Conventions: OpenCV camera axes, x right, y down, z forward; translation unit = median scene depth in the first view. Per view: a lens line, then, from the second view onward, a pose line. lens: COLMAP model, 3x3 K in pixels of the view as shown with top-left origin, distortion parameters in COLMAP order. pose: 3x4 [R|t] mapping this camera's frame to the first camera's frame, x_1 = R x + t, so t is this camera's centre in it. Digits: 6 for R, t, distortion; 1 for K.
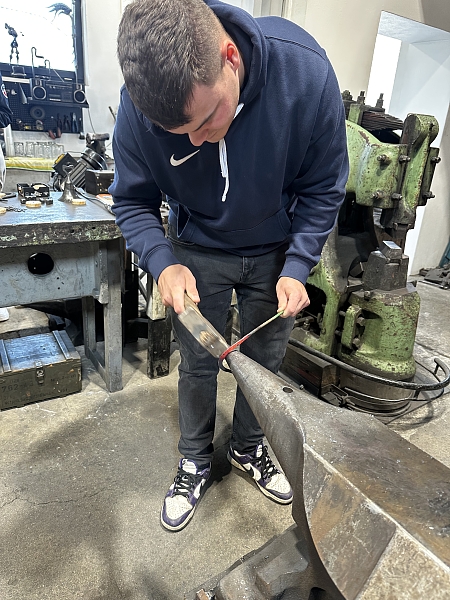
lens RADIAL K [[419.3, 0, 234.4], [0, 419.3, 301.8], [0, 0, 1]] dist [0.006139, -0.009073]
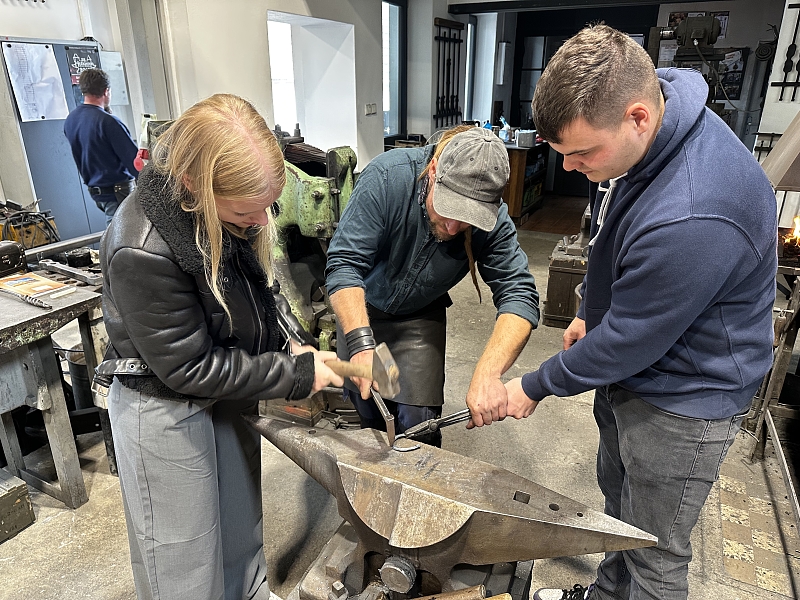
lens RADIAL K [[559.1, 0, 400.0], [0, 559.1, 300.0], [0, 0, 1]] dist [0.006139, -0.009073]
pose [[0.870757, -0.246247, 0.425611, -0.130248], [0.246206, 0.967592, 0.056111, -0.105044], [-0.425635, 0.055928, 0.903165, -0.352280]]
